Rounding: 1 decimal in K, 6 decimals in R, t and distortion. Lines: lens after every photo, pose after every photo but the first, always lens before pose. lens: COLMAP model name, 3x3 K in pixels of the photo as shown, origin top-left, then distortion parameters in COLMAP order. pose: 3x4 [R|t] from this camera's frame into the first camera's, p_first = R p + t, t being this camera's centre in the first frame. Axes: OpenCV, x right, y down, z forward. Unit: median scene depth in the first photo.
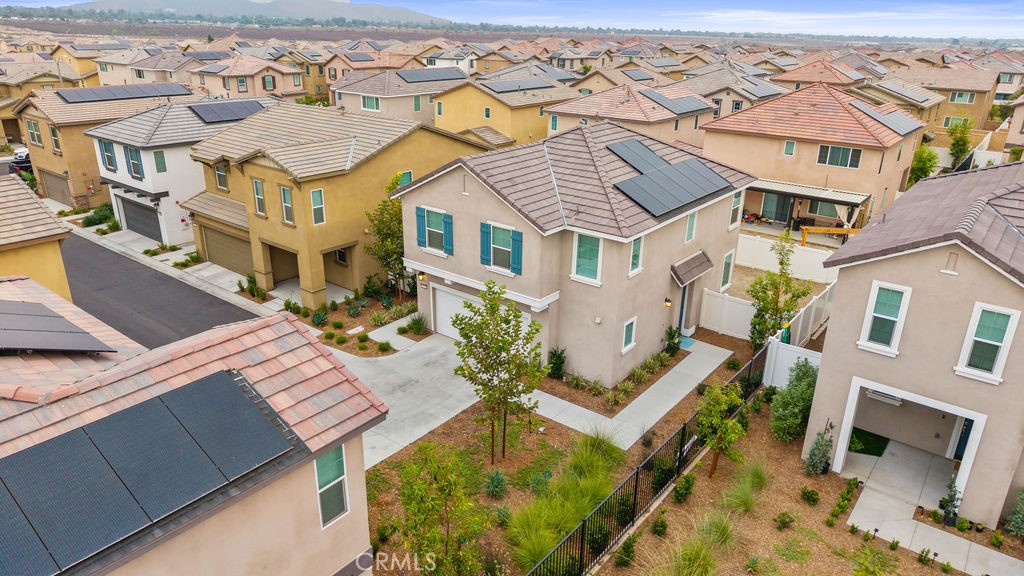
lens RADIAL K [[698.5, 0, 509.7], [0, 698.5, 289.2], [0, 0, 1]] dist [-0.022987, -0.001820]
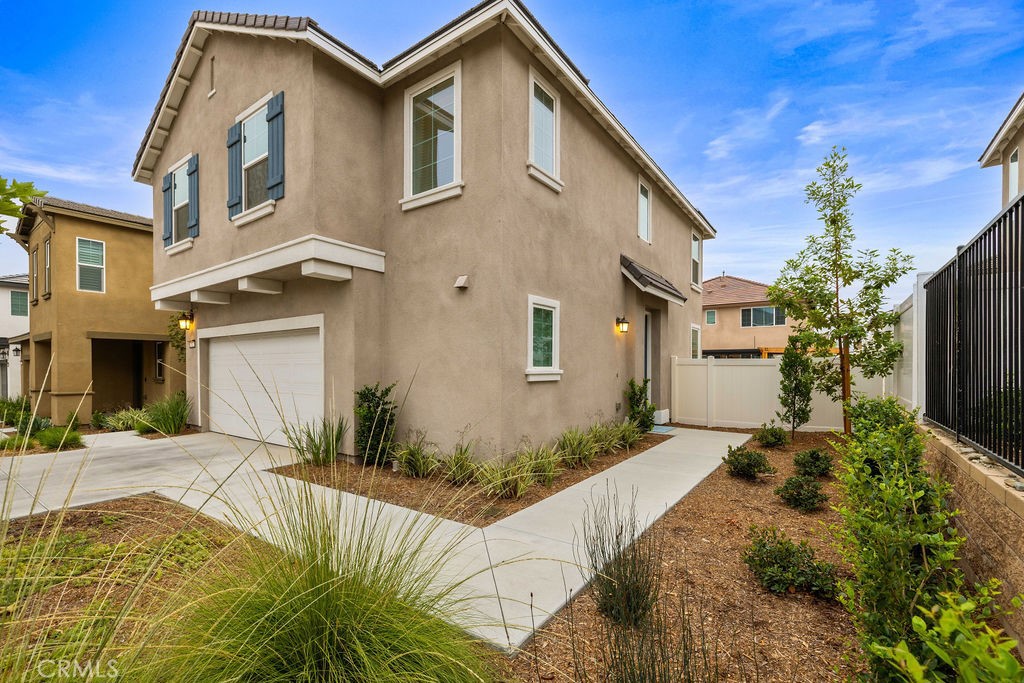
lens RADIAL K [[435.7, 0, 527.3], [0, 435.7, 371.0], [0, 0, 1]] dist [-0.000252, 0.000010]
pose [[0.997822, -0.012350, 0.064796, 0.130463], [0.035133, 0.930895, -0.363593, 0.161244], [-0.055828, 0.365077, 0.929302, 0.690592]]
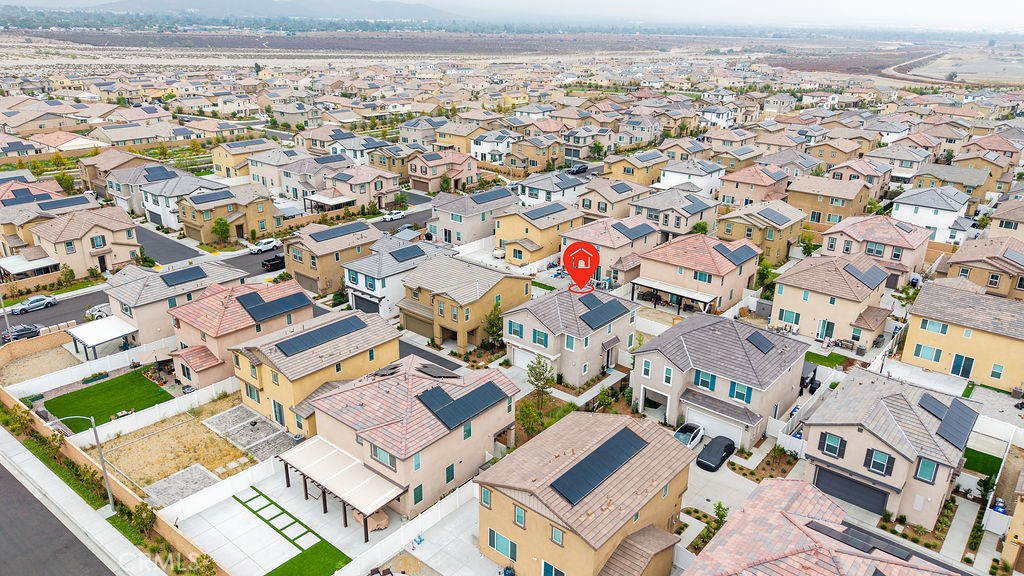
lens RADIAL K [[703.3, 0, 490.8], [0, 703.3, 286.5], [0, 0, 1]] dist [-0.001202, -0.003656]
pose [[0.998314, 0.005373, -0.057804, -0.045188], [-0.005869, 0.999947, -0.008404, -0.221863], [0.057755, 0.008729, 0.998293, -1.723069]]
